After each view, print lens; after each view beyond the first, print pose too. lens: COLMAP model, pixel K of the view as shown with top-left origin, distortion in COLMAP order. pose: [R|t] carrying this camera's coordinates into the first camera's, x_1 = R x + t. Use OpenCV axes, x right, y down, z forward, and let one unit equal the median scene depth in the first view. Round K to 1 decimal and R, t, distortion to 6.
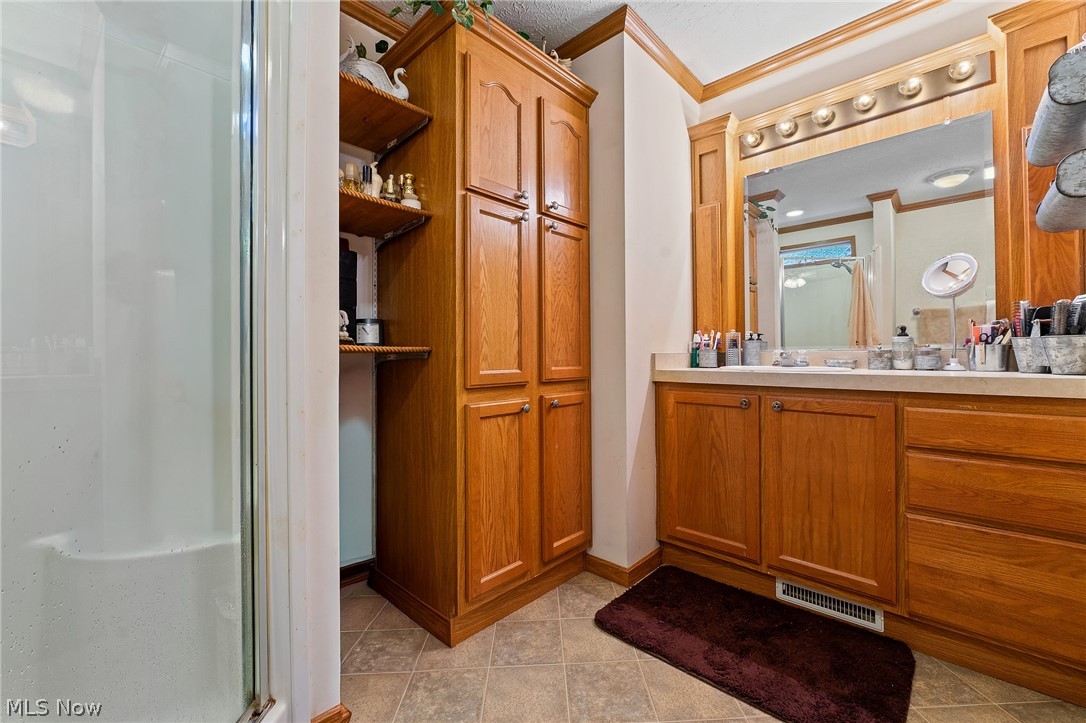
lens RADIAL K [[441.2, 0, 543.4], [0, 441.2, 351.3], [0, 0, 1]] dist [-0.006685, 0.000129]
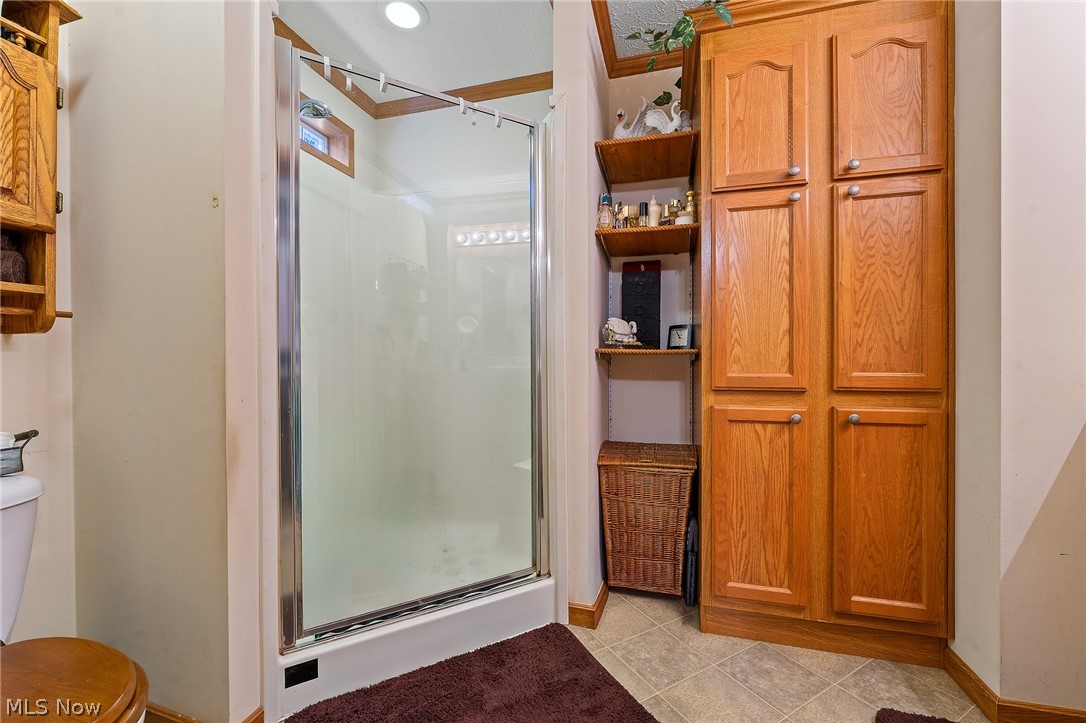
lens RADIAL K [[433.2, 0, 547.7], [0, 433.2, 360.6], [0, 0, 1]] dist [-0.008350, 0.000246]
pose [[0.464808, 0.011575, -0.885336, 0.481433], [0.009017, 0.999801, 0.017805, -0.003852], [0.885366, -0.016259, 0.464611, 0.176815]]
